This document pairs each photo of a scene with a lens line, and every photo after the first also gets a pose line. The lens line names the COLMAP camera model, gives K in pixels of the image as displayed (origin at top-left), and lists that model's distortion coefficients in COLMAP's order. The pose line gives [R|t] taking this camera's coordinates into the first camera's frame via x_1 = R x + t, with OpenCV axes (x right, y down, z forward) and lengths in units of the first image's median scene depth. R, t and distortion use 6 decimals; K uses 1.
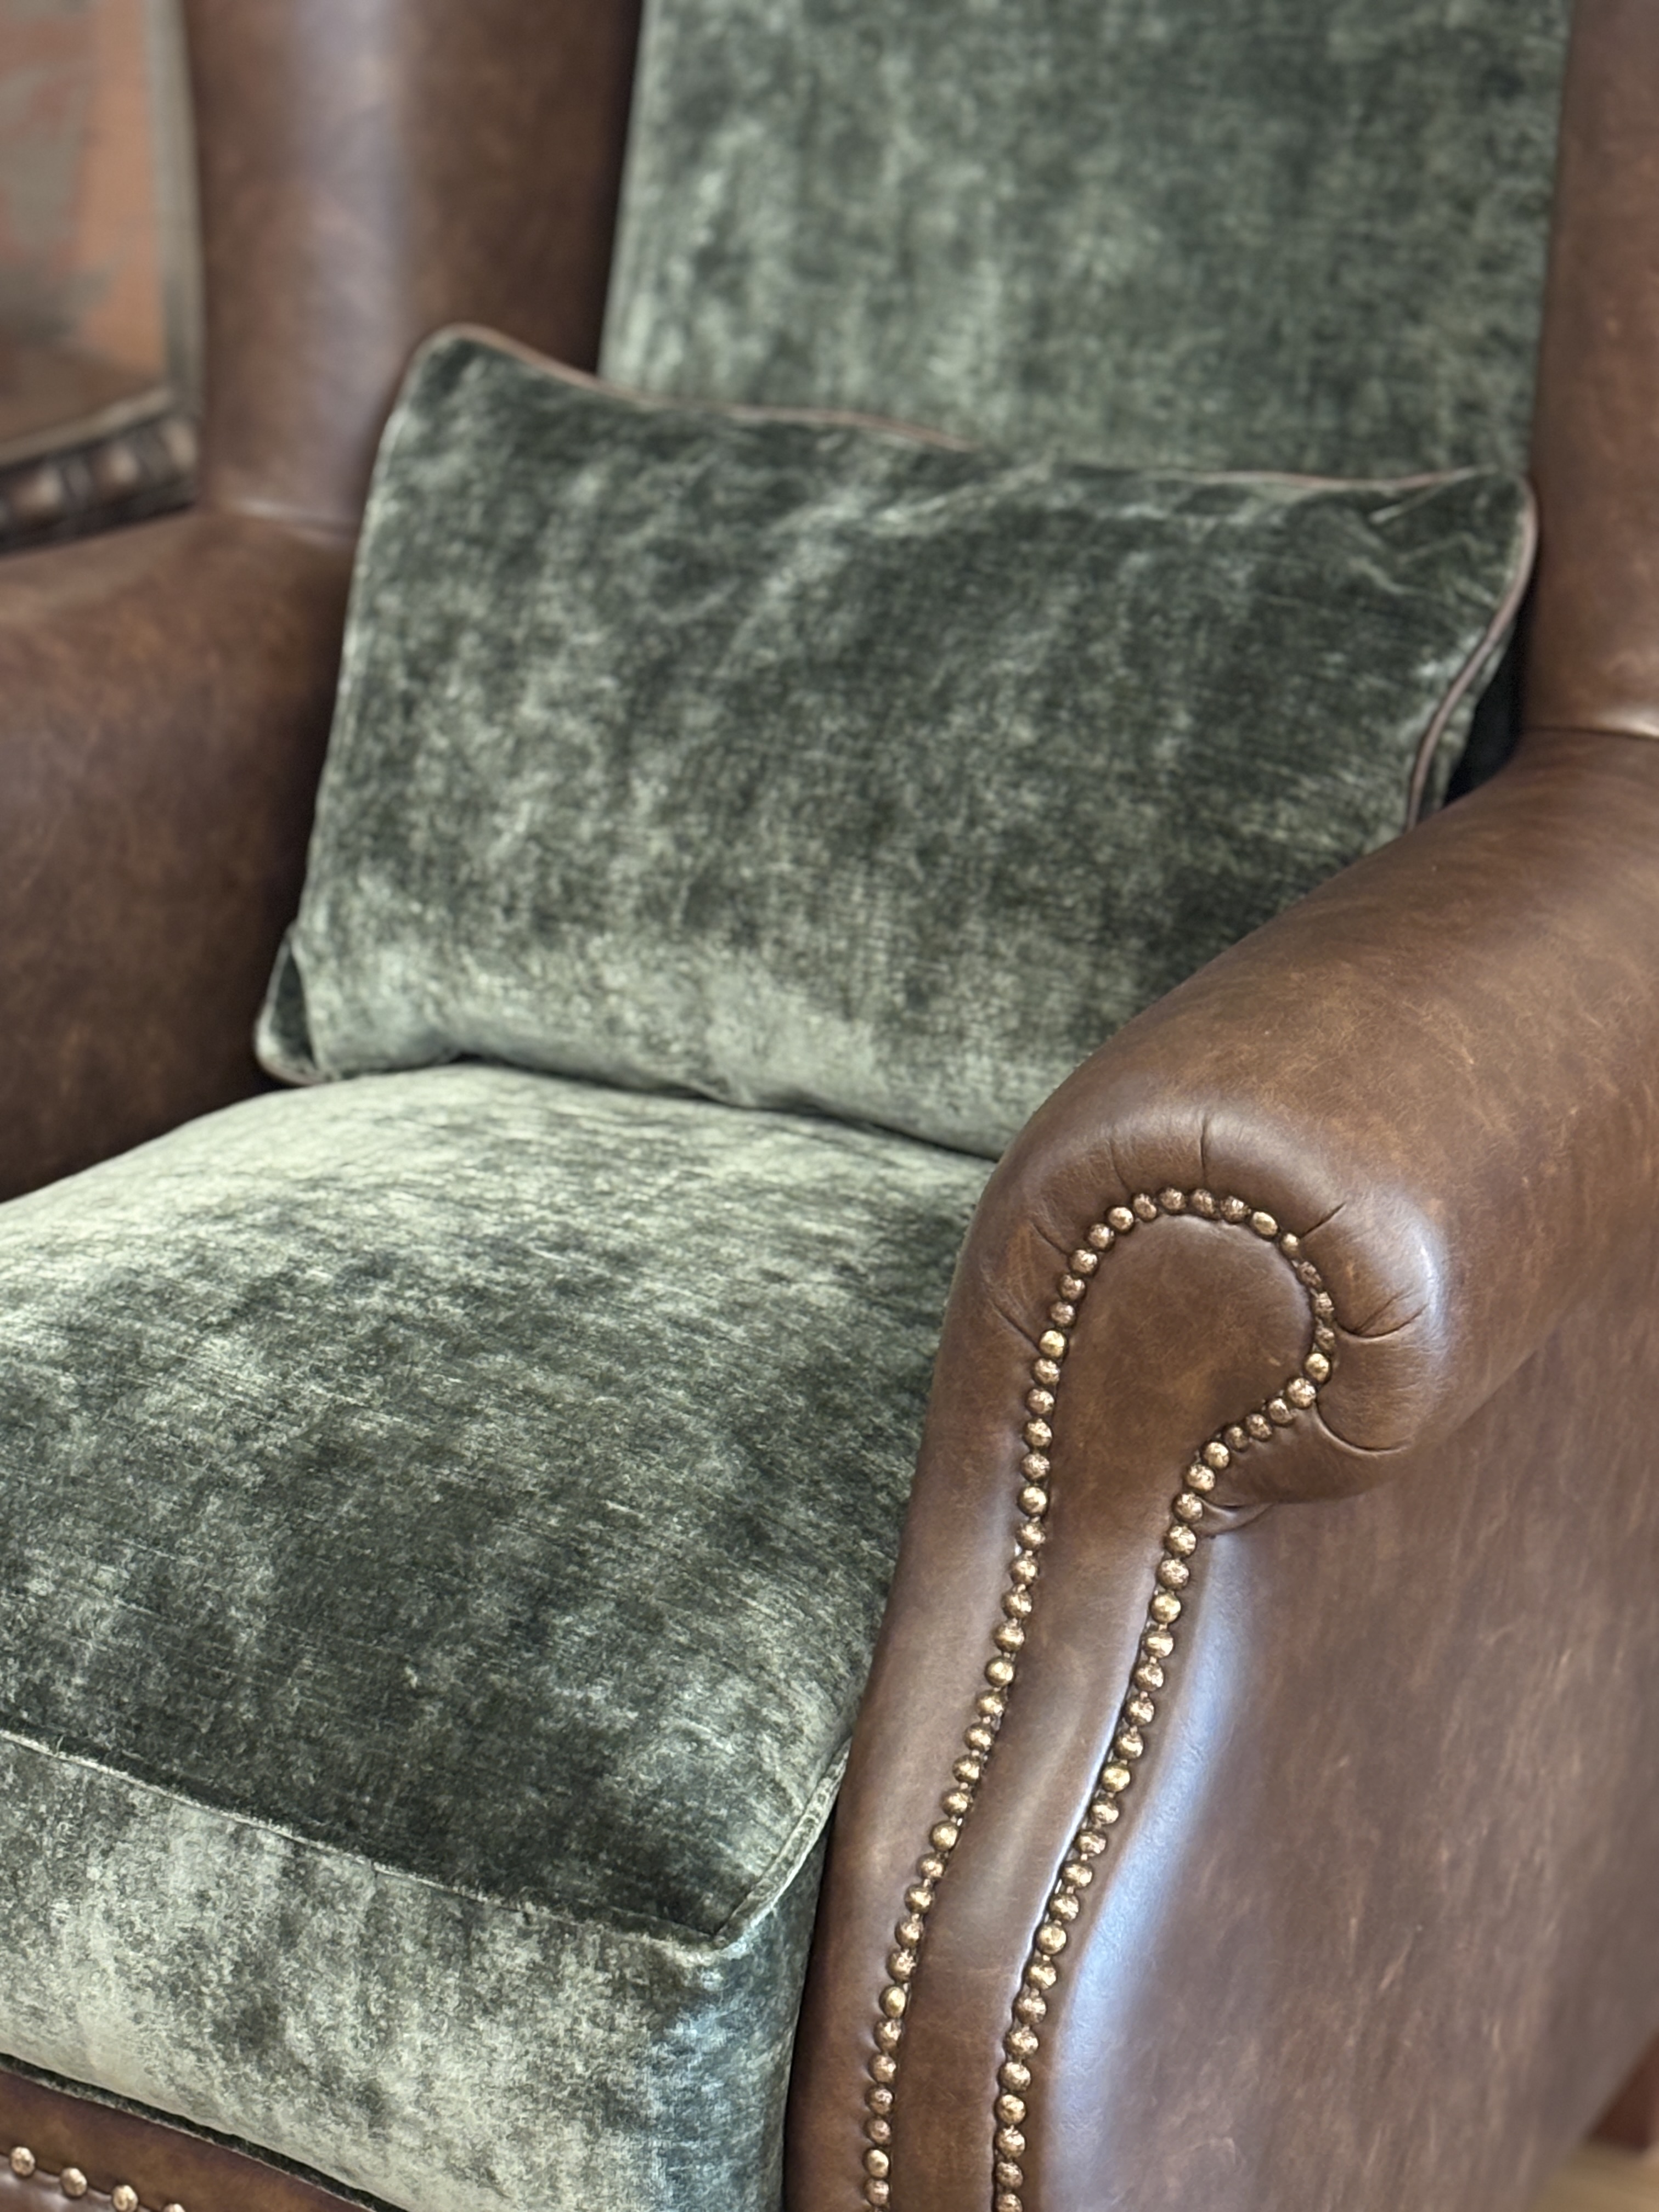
lens RADIAL K [[4989.3, 0, 819.7], [0, 4989.3, 1115.7], [0, 0, 1]] dist [0.177107, 0.000000]
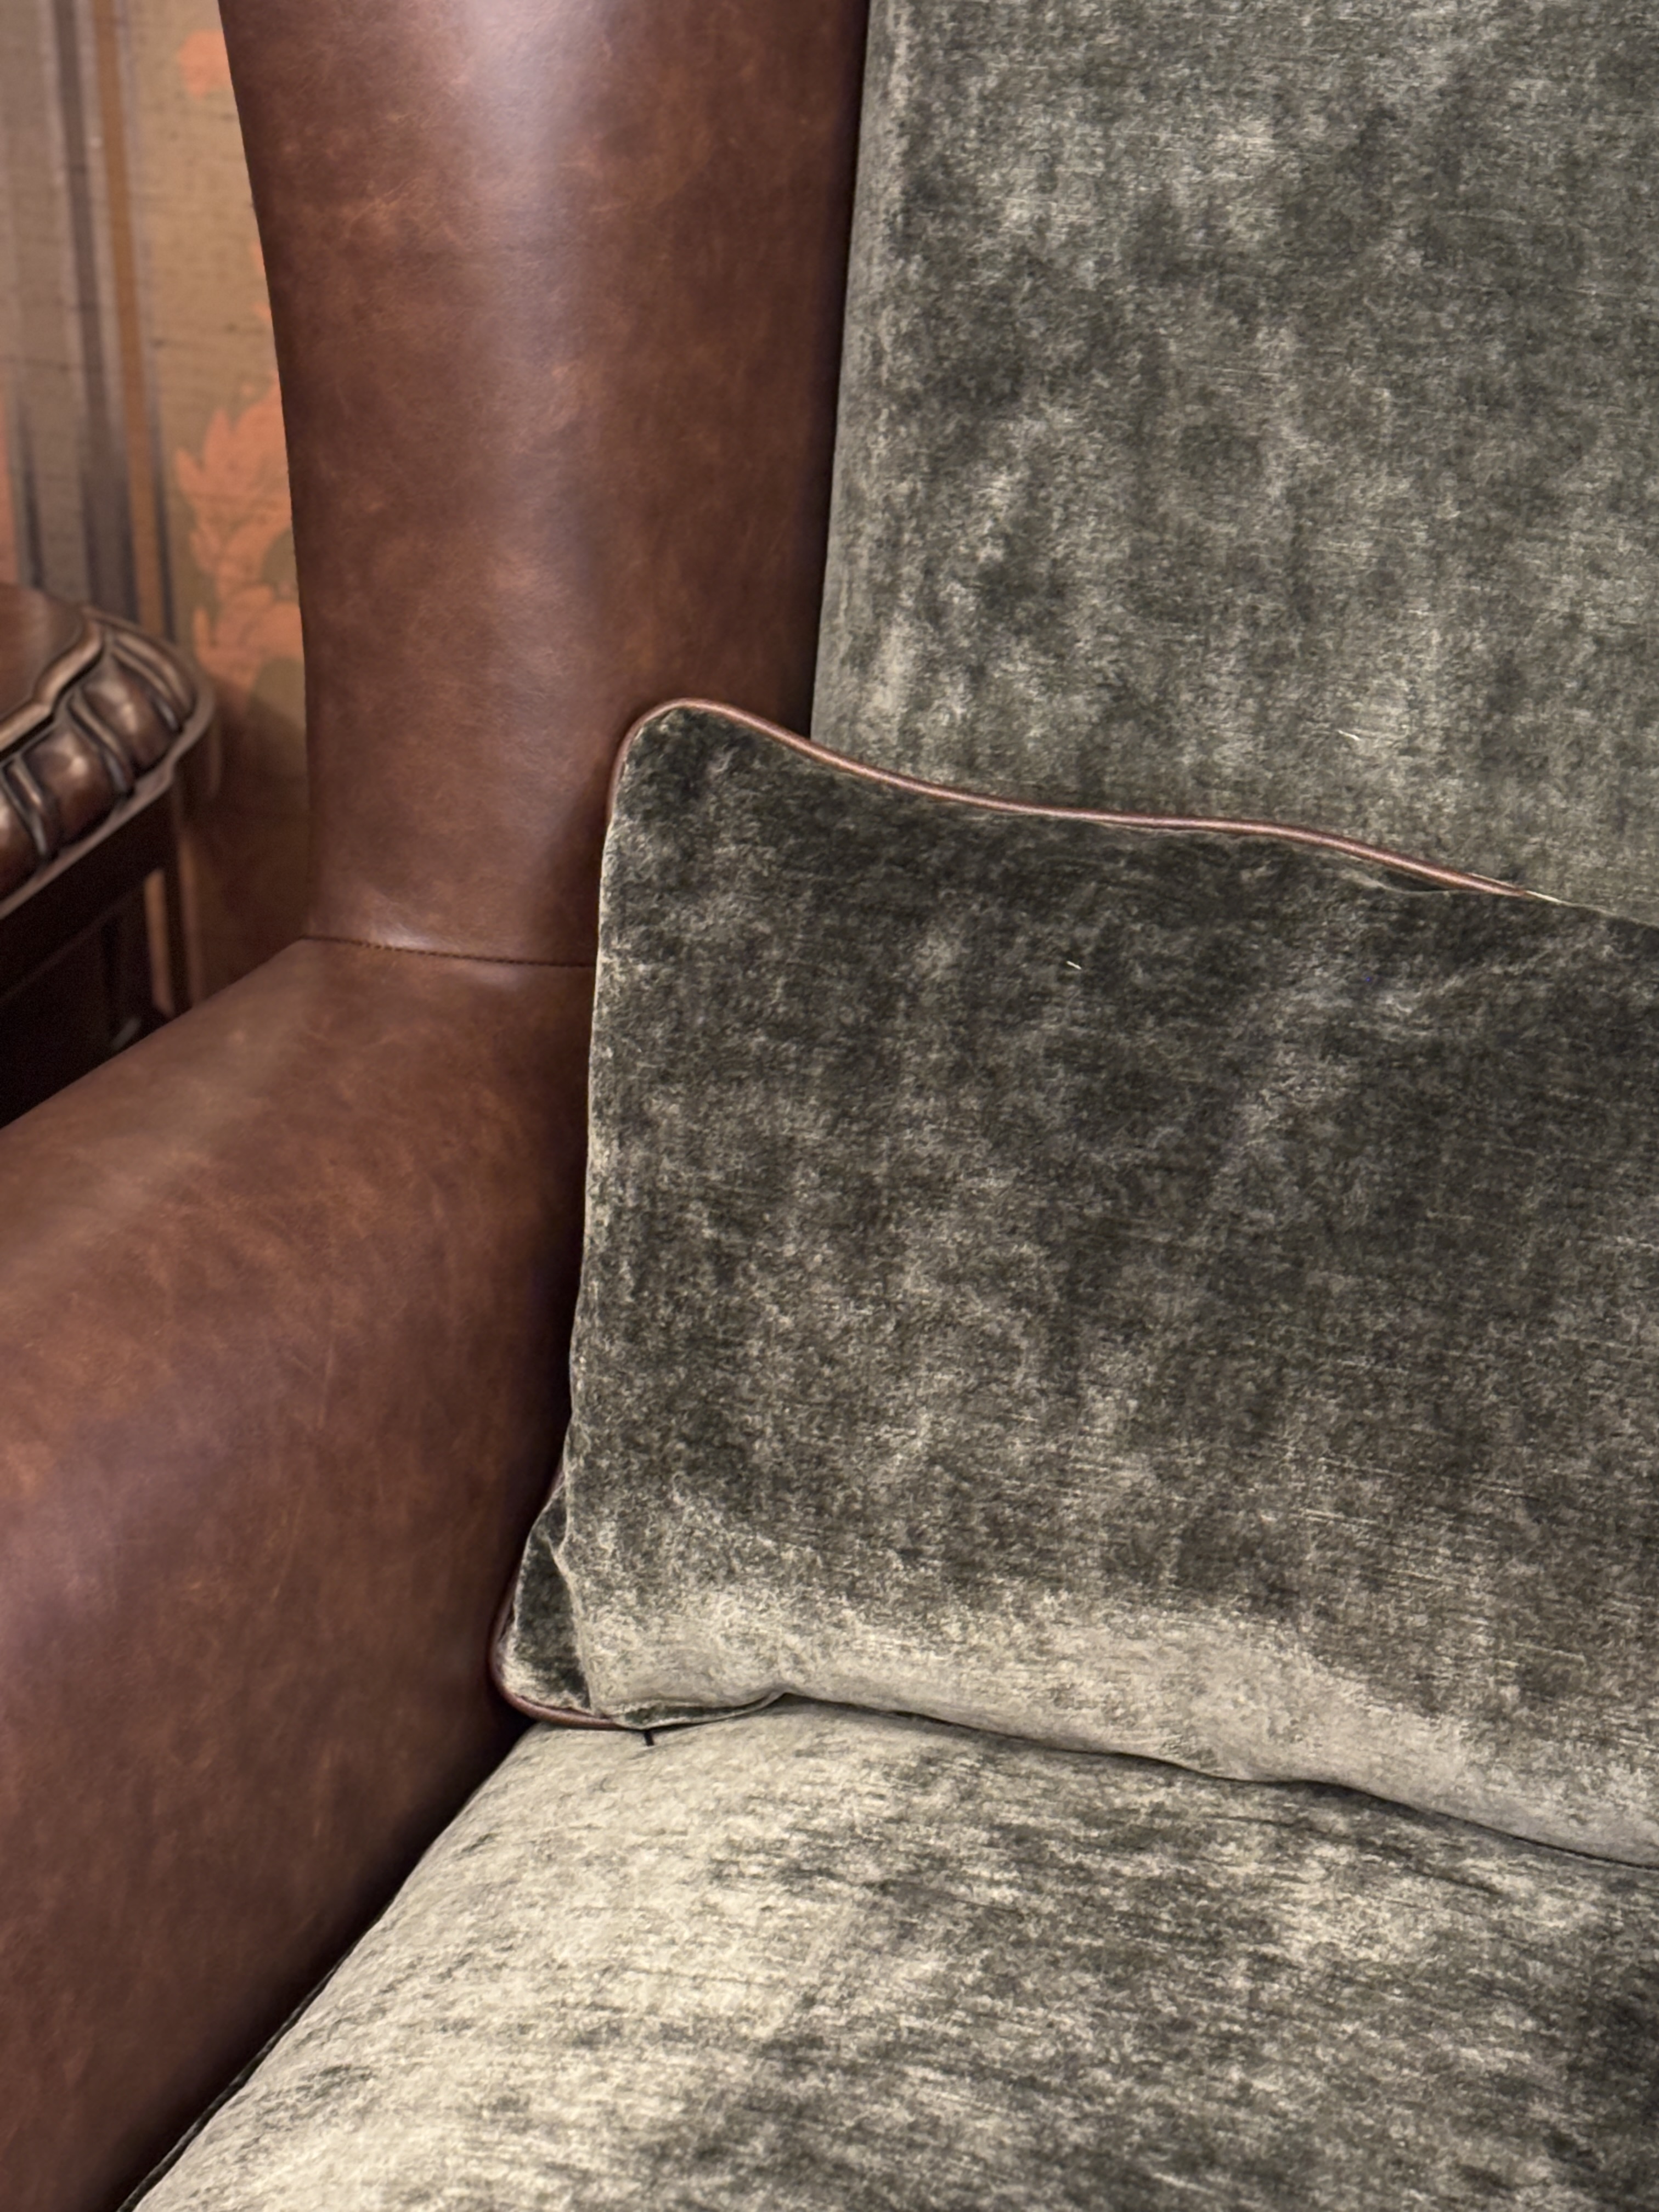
lens RADIAL K [[4989.3, 0, 789.5], [0, 4989.3, 1136.1], [0, 0, 1]] dist [0.177107, 0.000000]
pose [[0.984317, -0.085482, 0.154311, -0.203683], [0.066728, 0.990176, 0.122874, -0.210279], [-0.163299, -0.110650, 0.980352, 0.294163]]
